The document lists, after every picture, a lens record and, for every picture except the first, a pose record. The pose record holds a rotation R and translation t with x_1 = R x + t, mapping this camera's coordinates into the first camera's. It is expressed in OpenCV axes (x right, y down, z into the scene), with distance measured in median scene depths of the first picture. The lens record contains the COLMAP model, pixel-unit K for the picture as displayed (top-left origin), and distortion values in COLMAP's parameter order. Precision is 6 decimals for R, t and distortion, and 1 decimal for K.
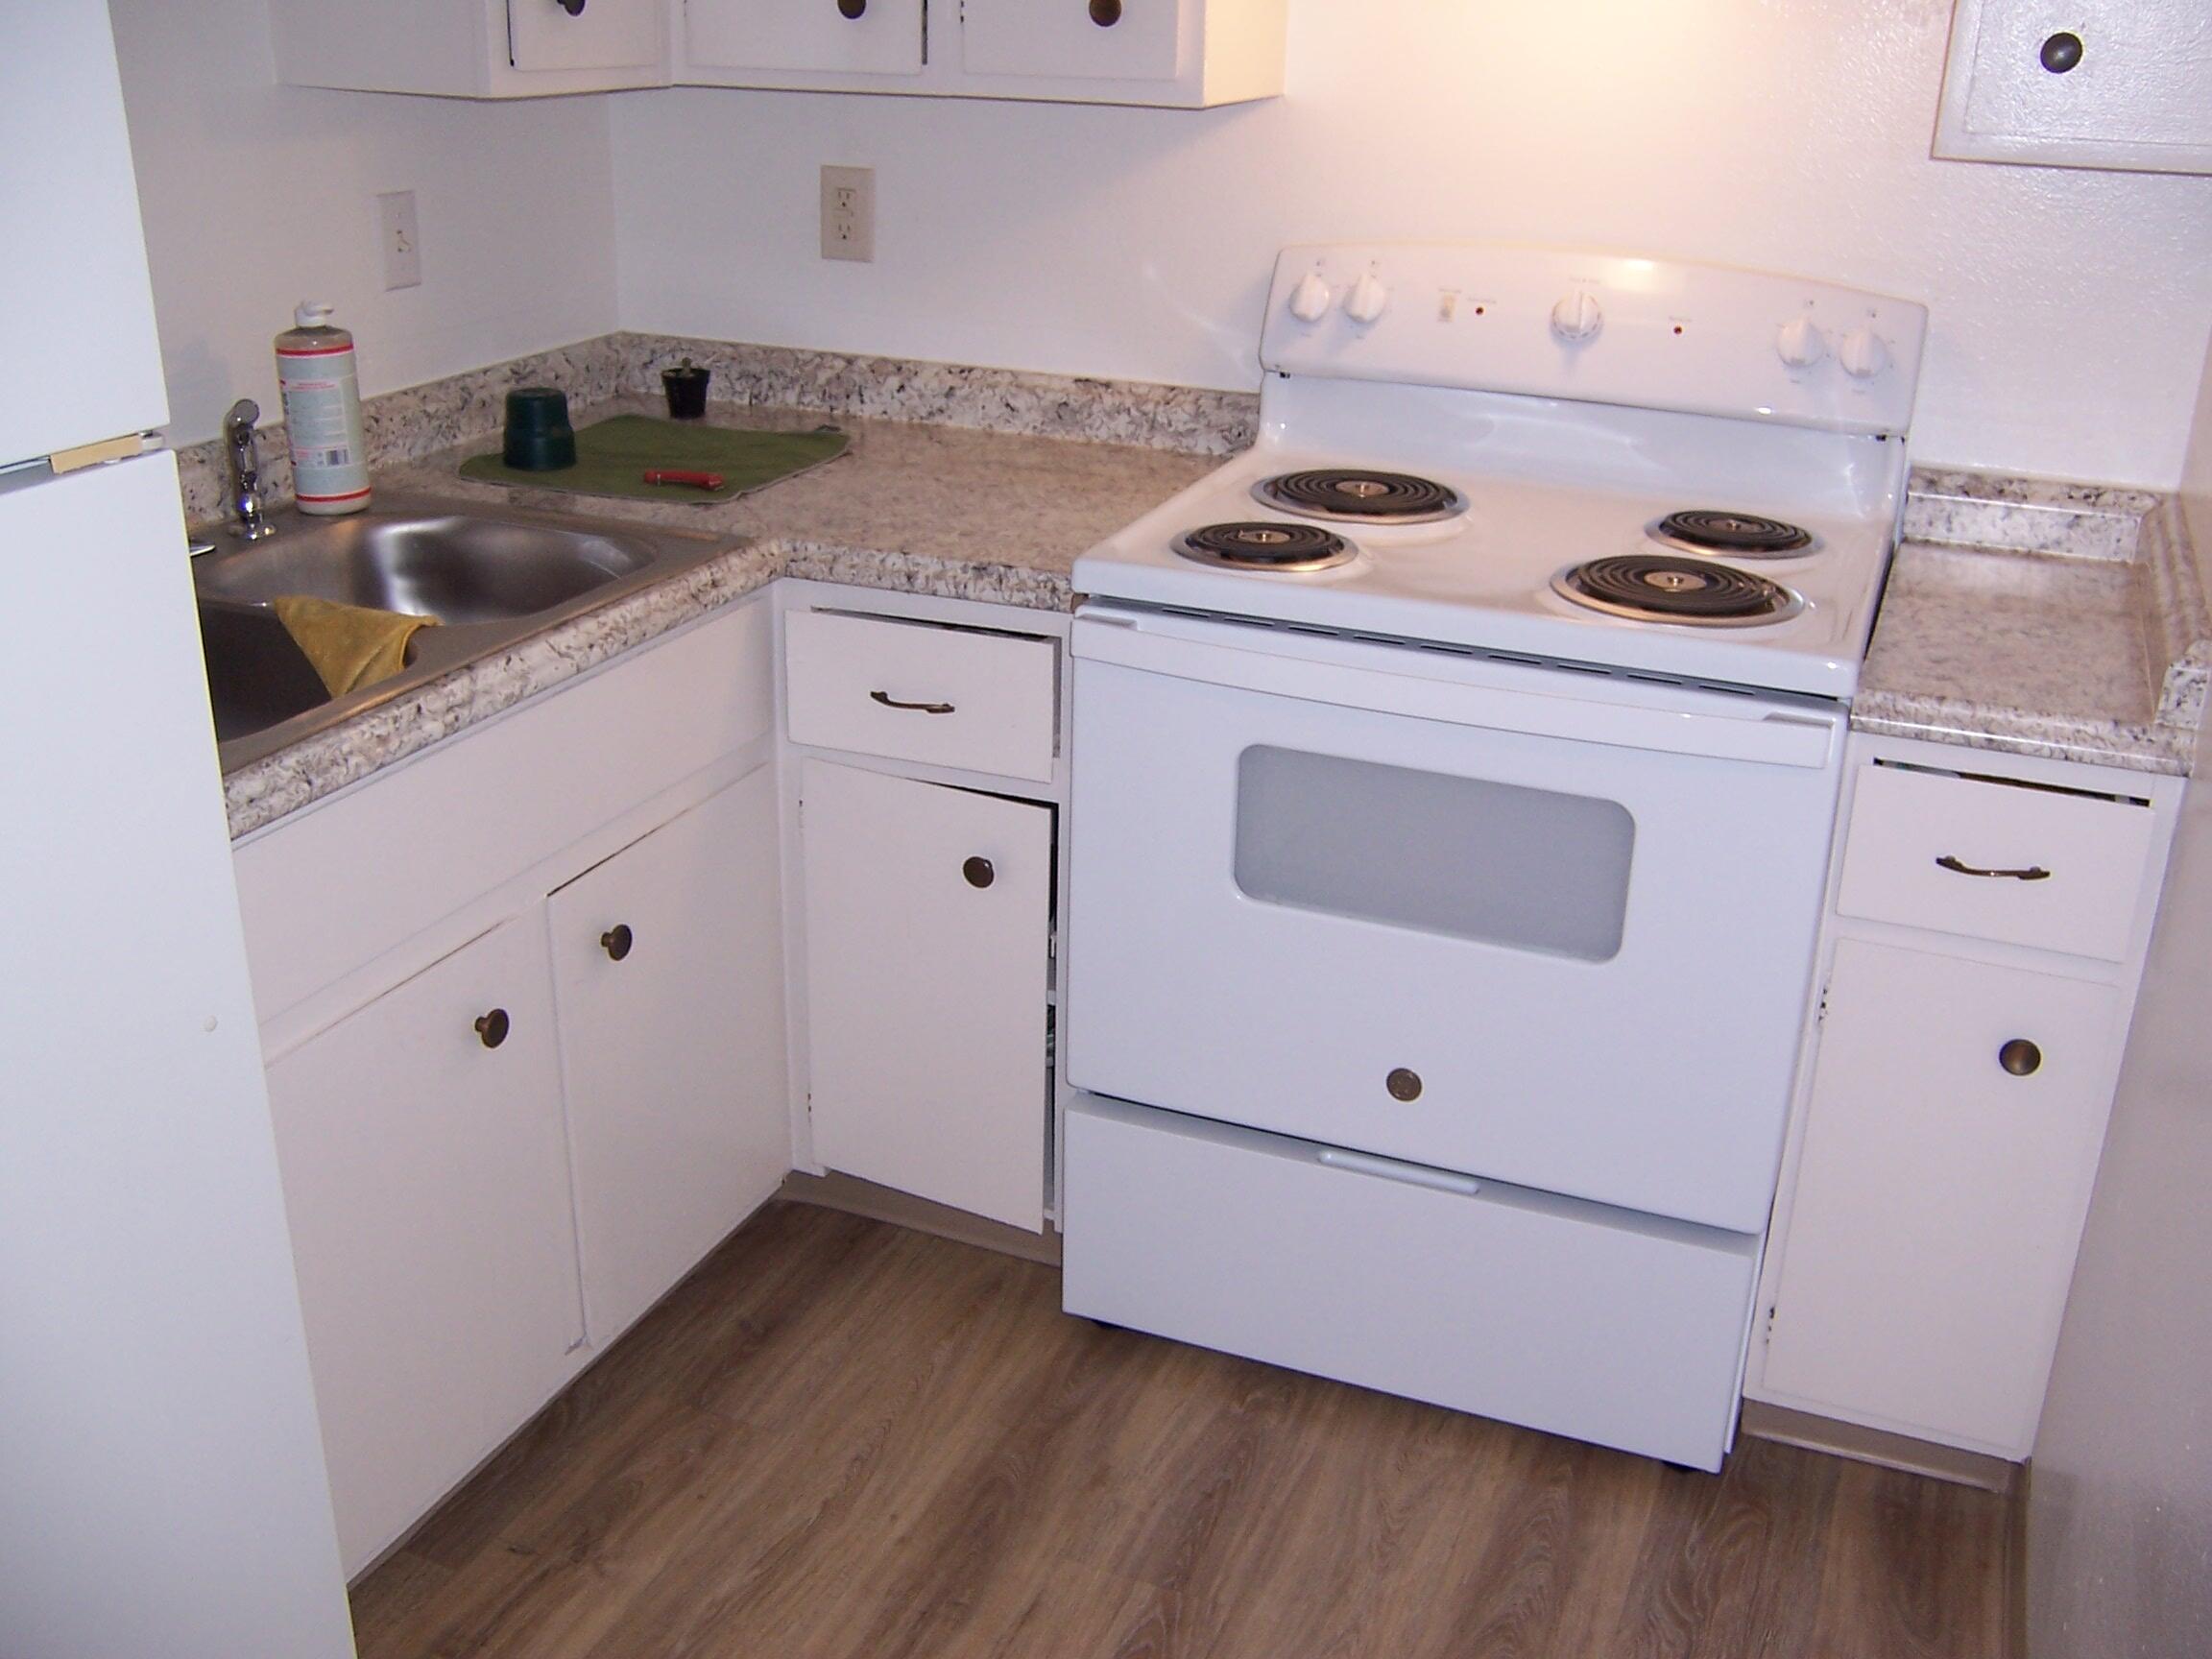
lens RADIAL K [[2194.6, 0, 1142.9], [0, 2194.6, 826.8], [0, 0, 1]] dist [-0.163224, 0.274170]
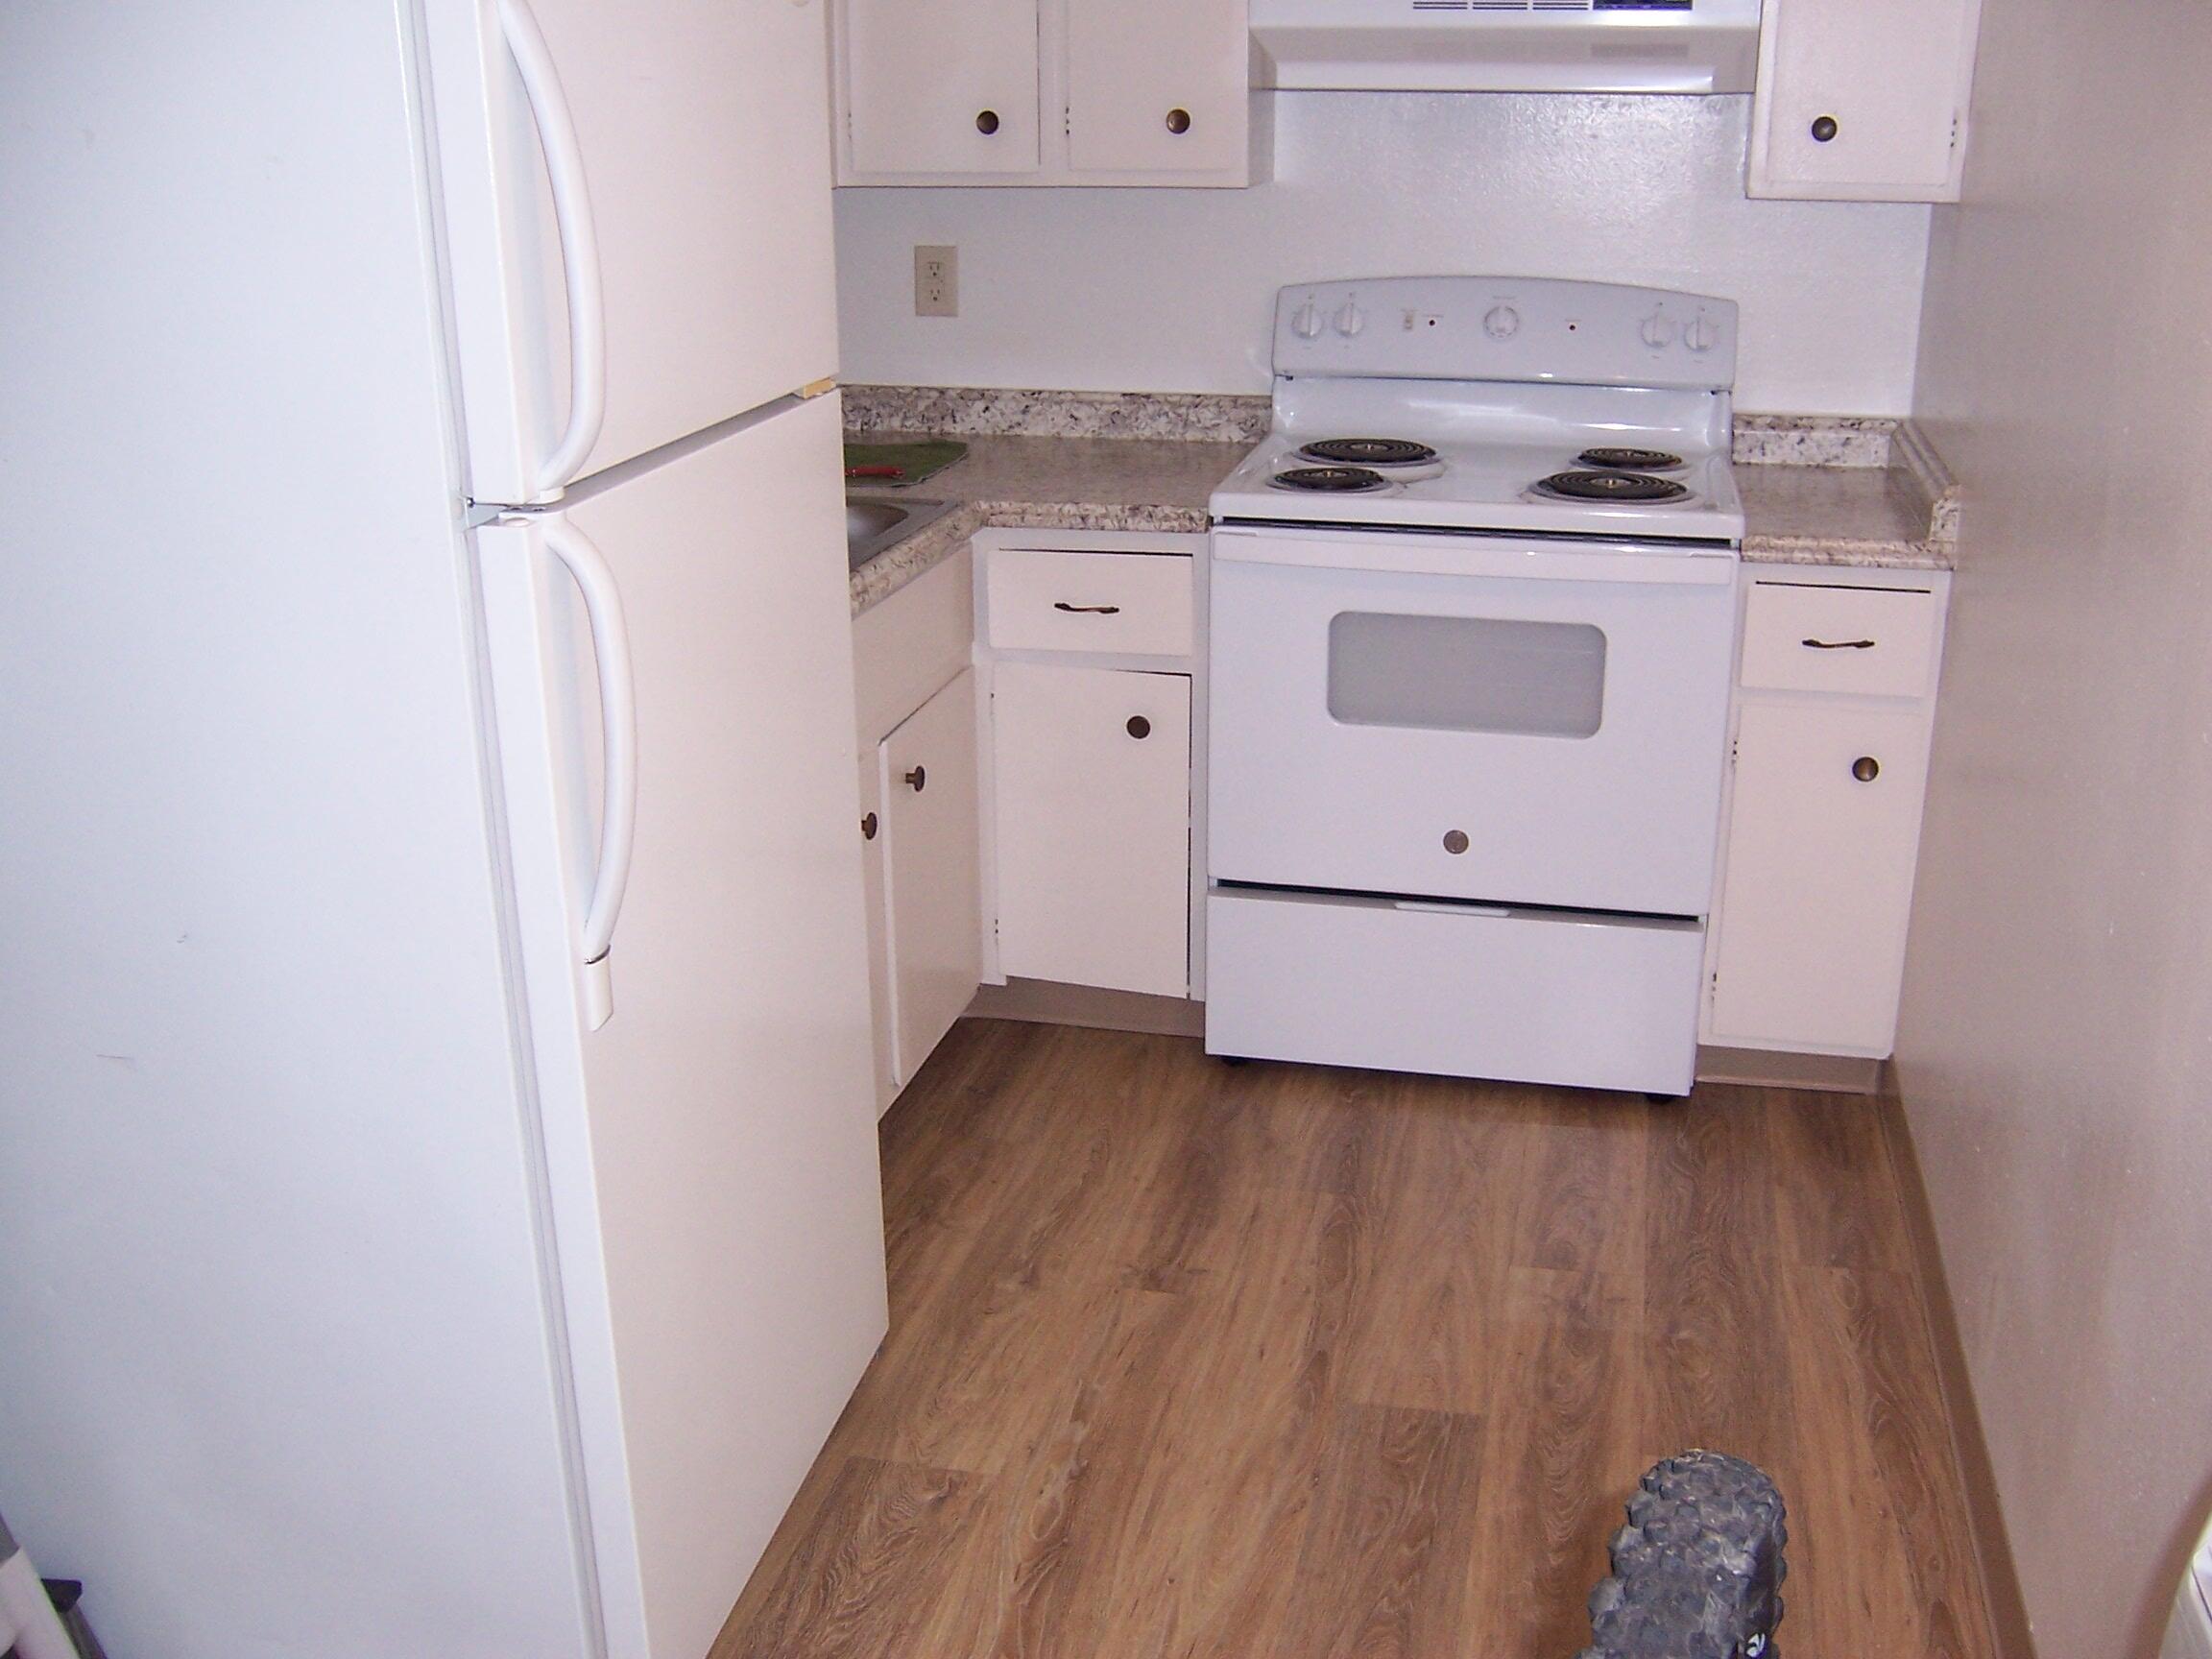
lens RADIAL K [[2194.6, 0, 1142.9], [0, 2194.6, 826.8], [0, 0, 1]] dist [-0.163224, 0.274170]
pose [[0.987250, -0.079360, 0.137985, -0.274515], [0.086016, 0.995368, -0.042950, 0.146612], [-0.133937, 0.054271, 0.989503, -0.394151]]
